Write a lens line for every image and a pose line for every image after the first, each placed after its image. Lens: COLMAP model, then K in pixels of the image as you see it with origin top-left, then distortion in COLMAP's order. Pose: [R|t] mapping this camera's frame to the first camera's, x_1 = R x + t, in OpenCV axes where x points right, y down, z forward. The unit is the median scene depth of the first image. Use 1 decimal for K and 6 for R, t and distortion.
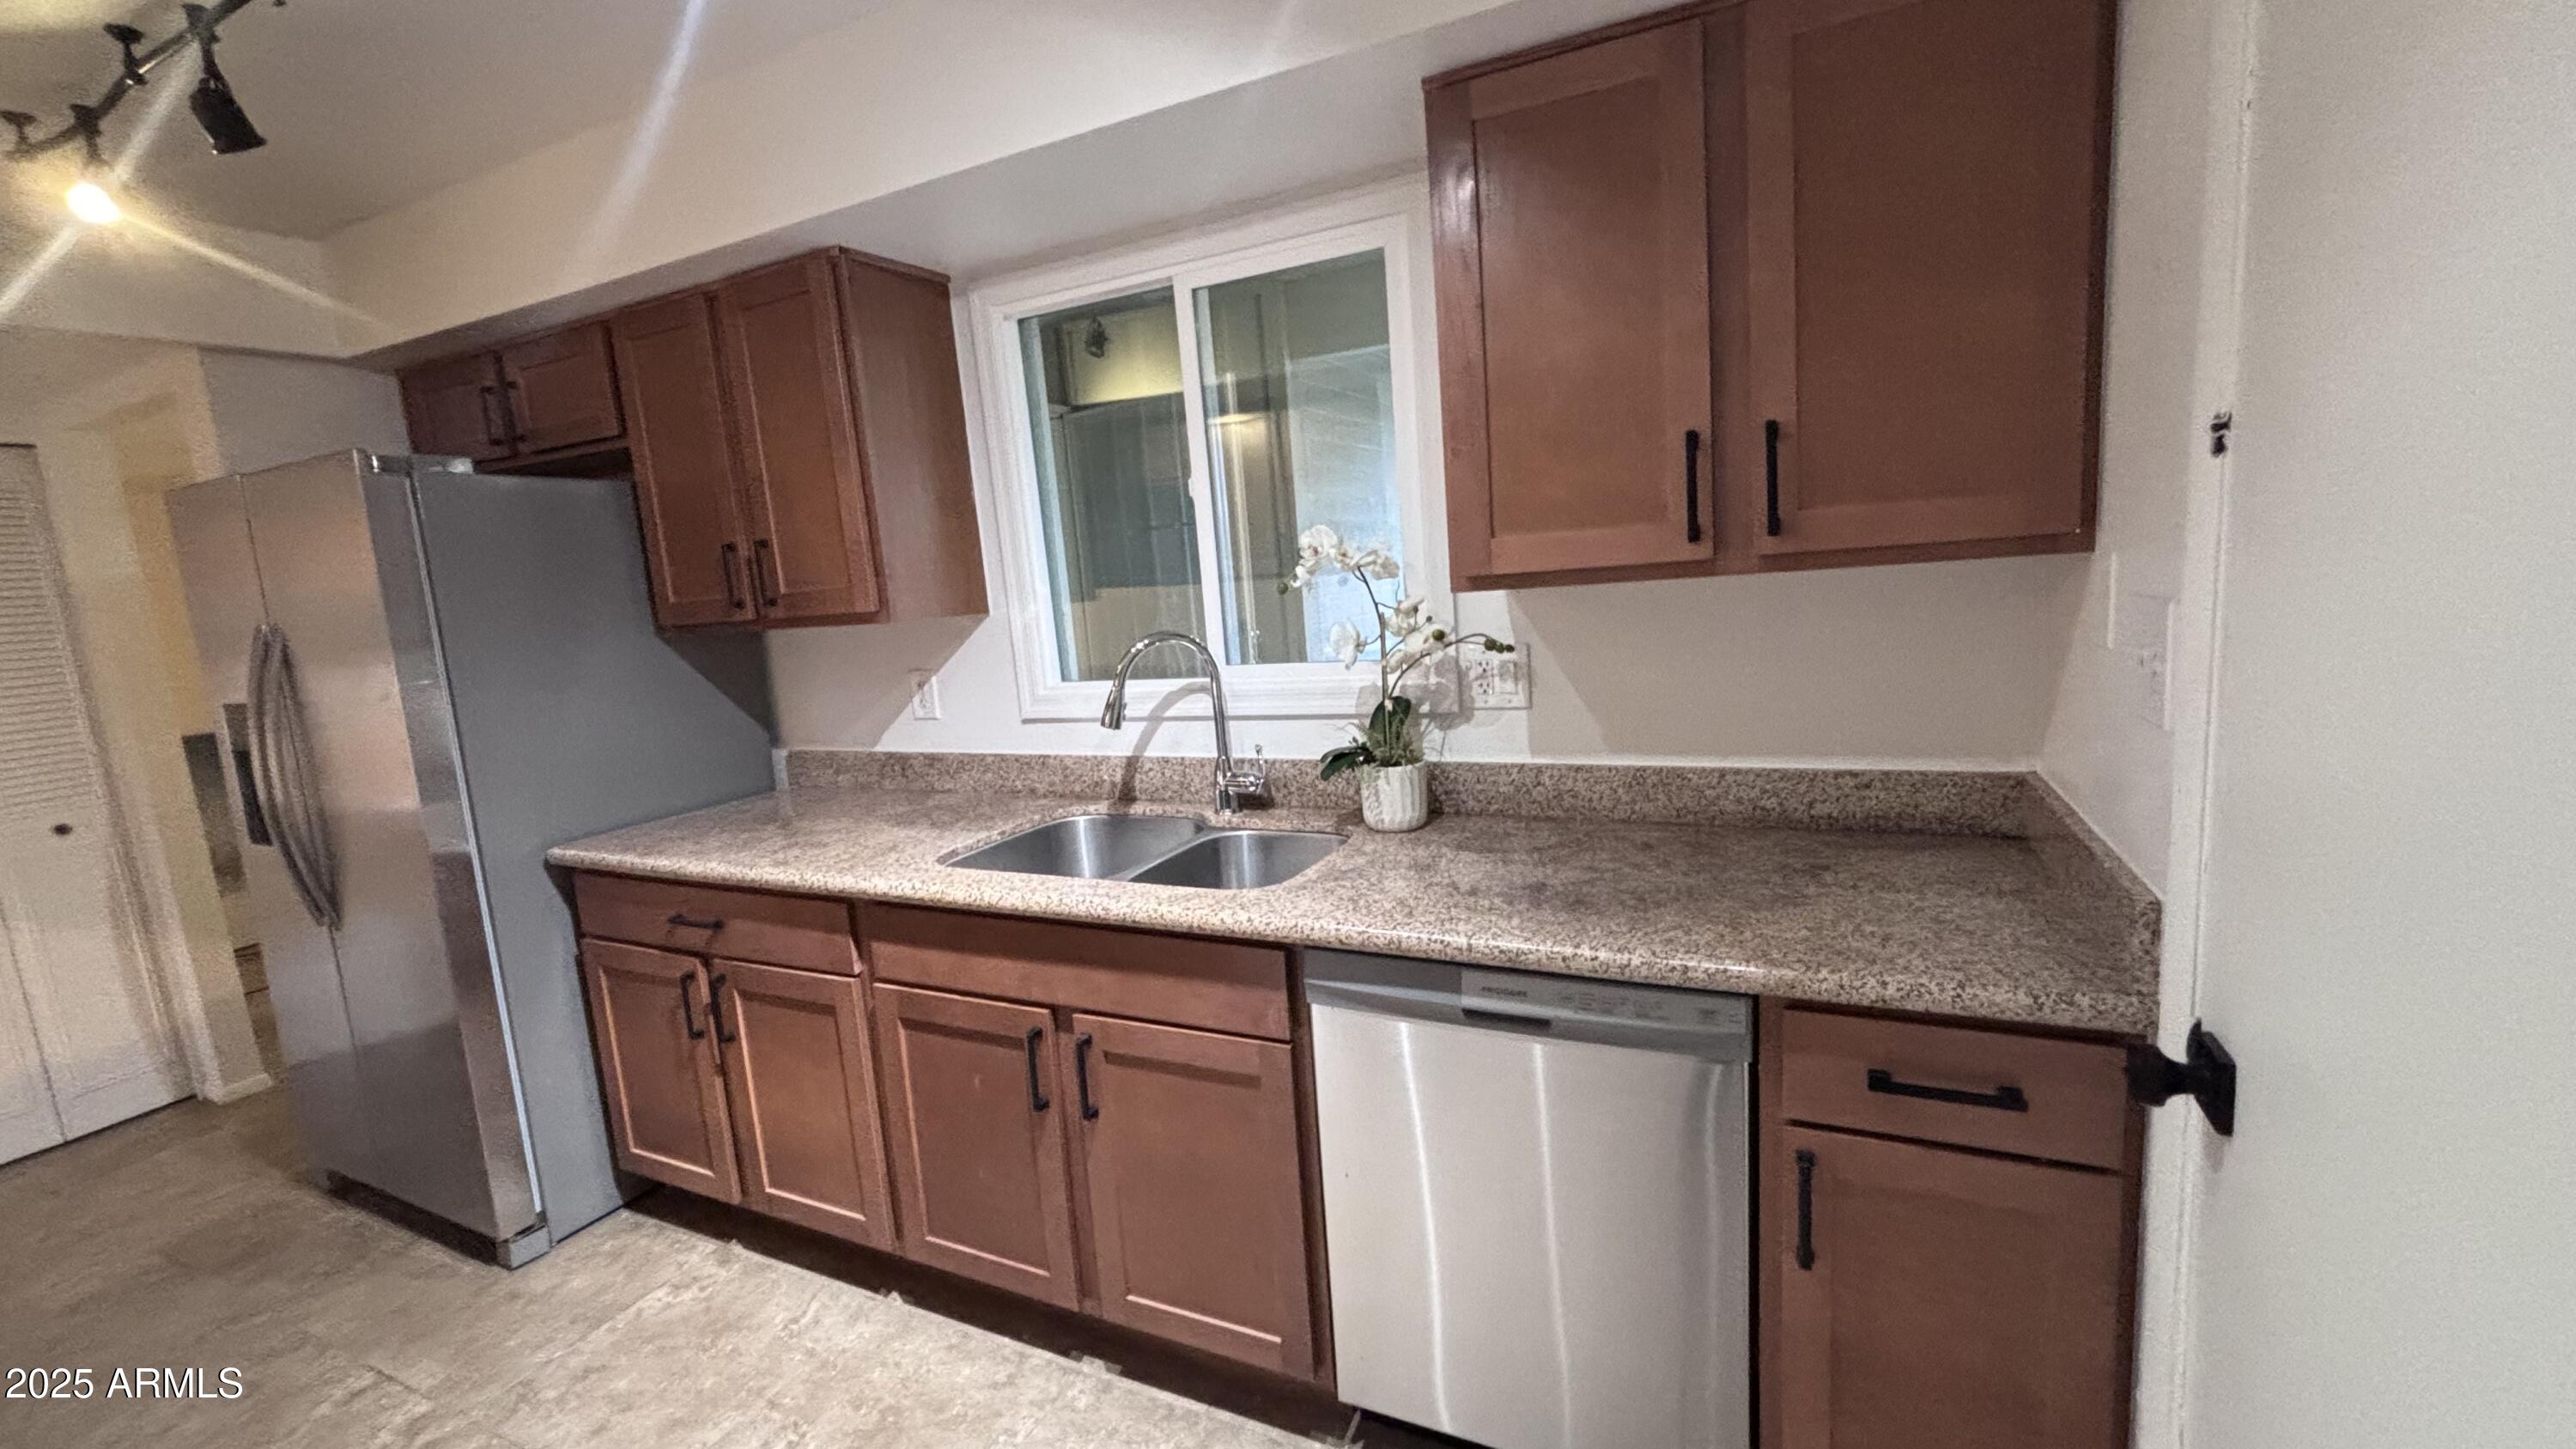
lens RADIAL K [[1033.6, 0, 1290.7], [0, 1033.6, 726.3], [0, 0, 1]] dist [0.004423, -0.002922]
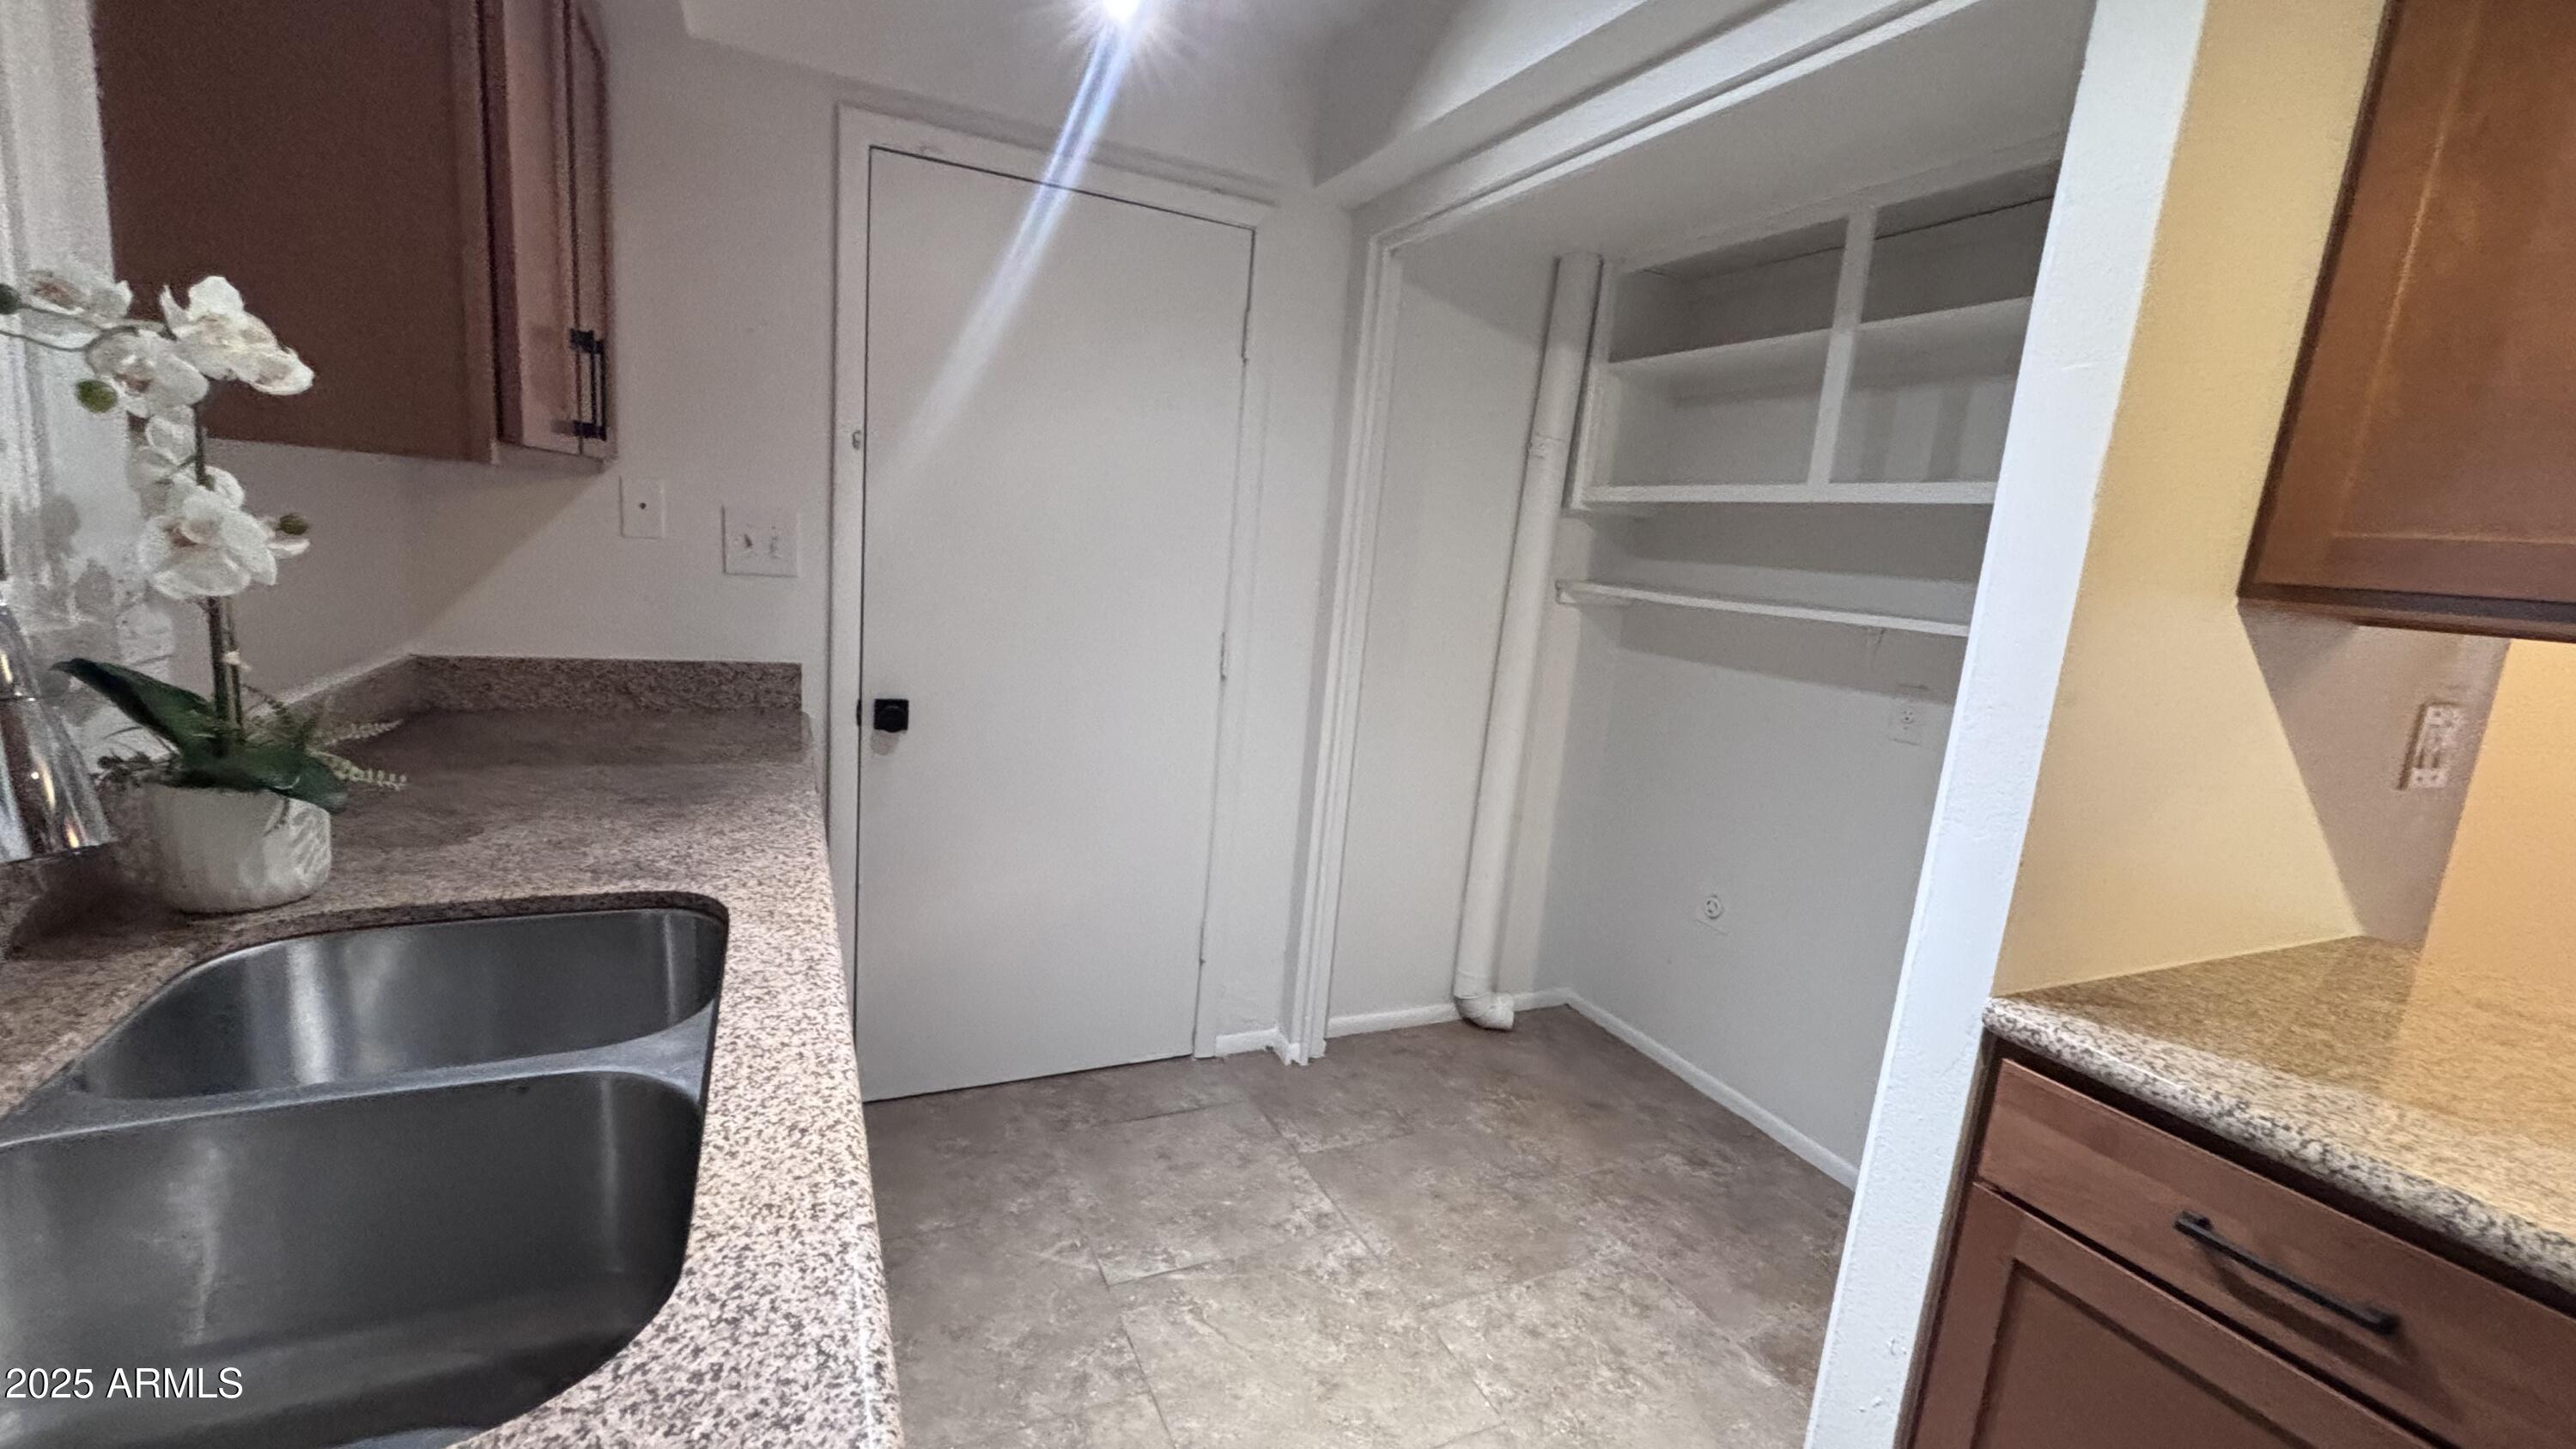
lens RADIAL K [[1033.6, 0, 1290.1], [0, 1033.6, 722.2], [0, 0, 1]] dist [0.004423, -0.002922]
pose [[-0.782293, -0.101495, 0.614586, -0.629703], [0.067865, 0.966876, 0.246058, -0.082022], [-0.619202, 0.234199, -0.749493, 1.064099]]
